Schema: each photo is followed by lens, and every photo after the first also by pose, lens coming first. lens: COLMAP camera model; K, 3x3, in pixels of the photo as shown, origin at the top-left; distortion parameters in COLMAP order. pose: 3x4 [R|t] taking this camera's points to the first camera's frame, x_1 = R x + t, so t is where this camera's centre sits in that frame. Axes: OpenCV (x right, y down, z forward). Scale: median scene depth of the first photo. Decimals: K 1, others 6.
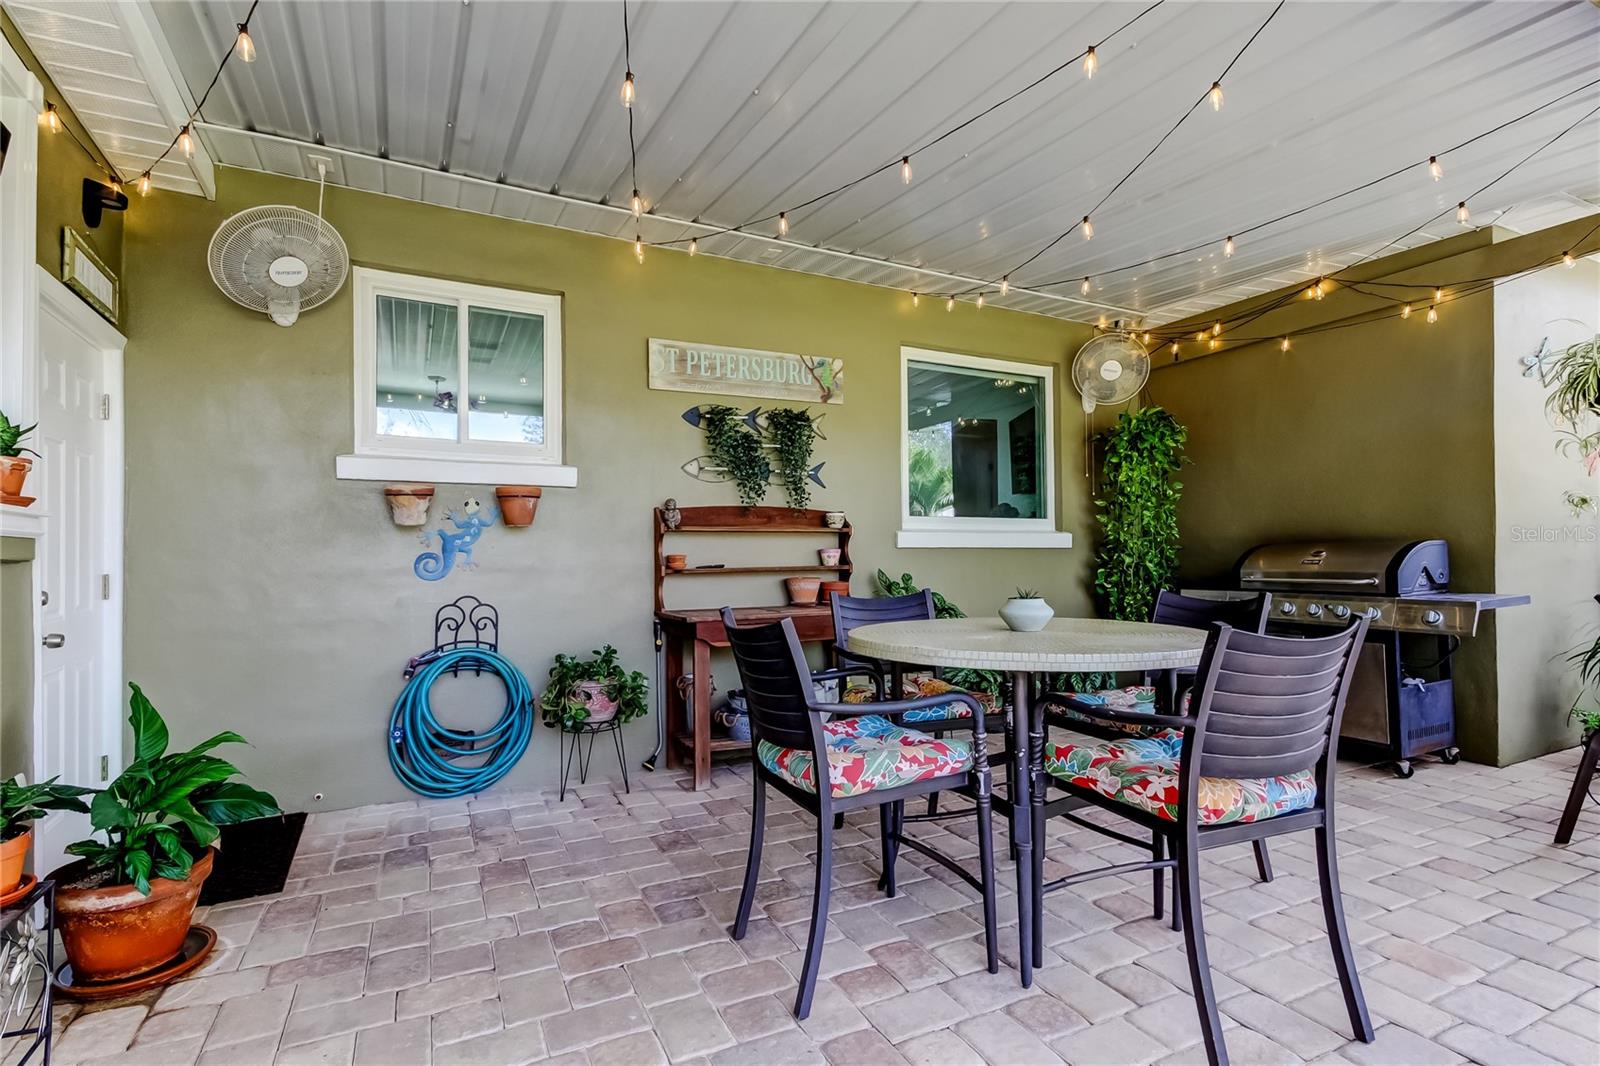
lens RADIAL K [[744.0, 0, 731.0], [0, 744.0, 543.7], [0, 0, 1]] dist [0.026107, -0.007420]
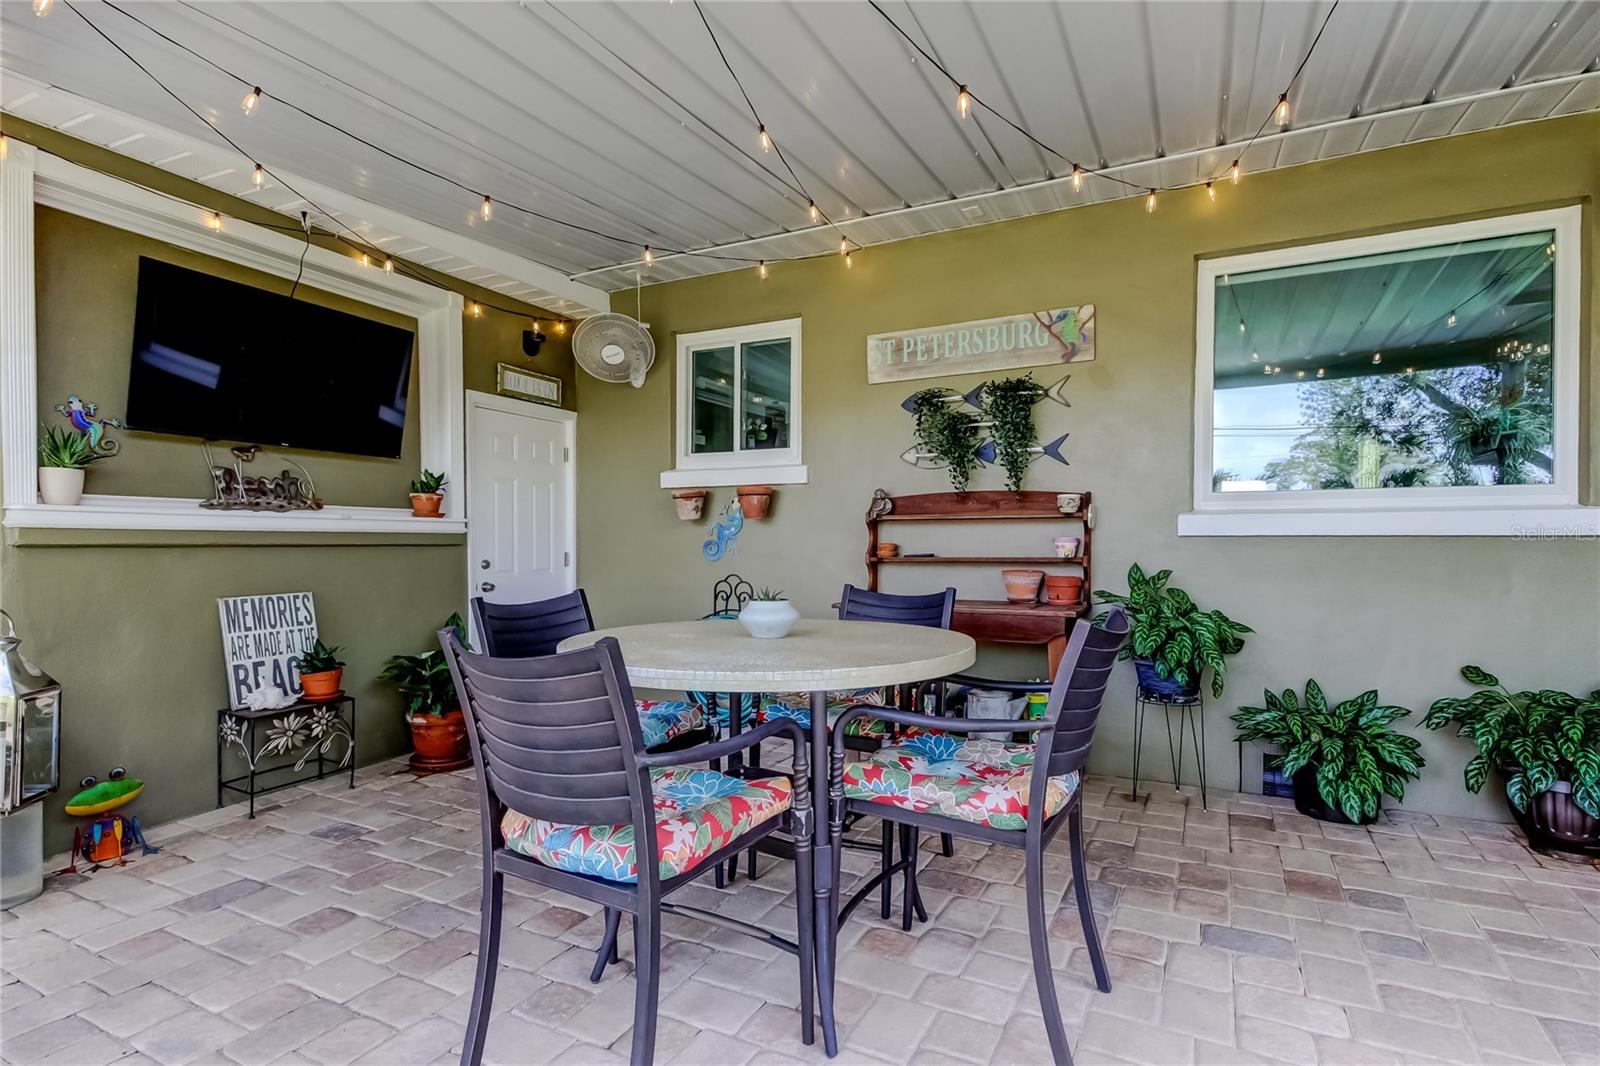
lens RADIAL K [[744.0, 0, 884.6], [0, 744.0, 546.3], [0, 0, 1]] dist [0.026107, -0.007420]
pose [[0.646772, 0.012344, -0.762583, 0.684644], [0.009728, 0.999654, 0.024432, -0.005816], [0.762621, -0.023220, 0.646428, 0.323582]]
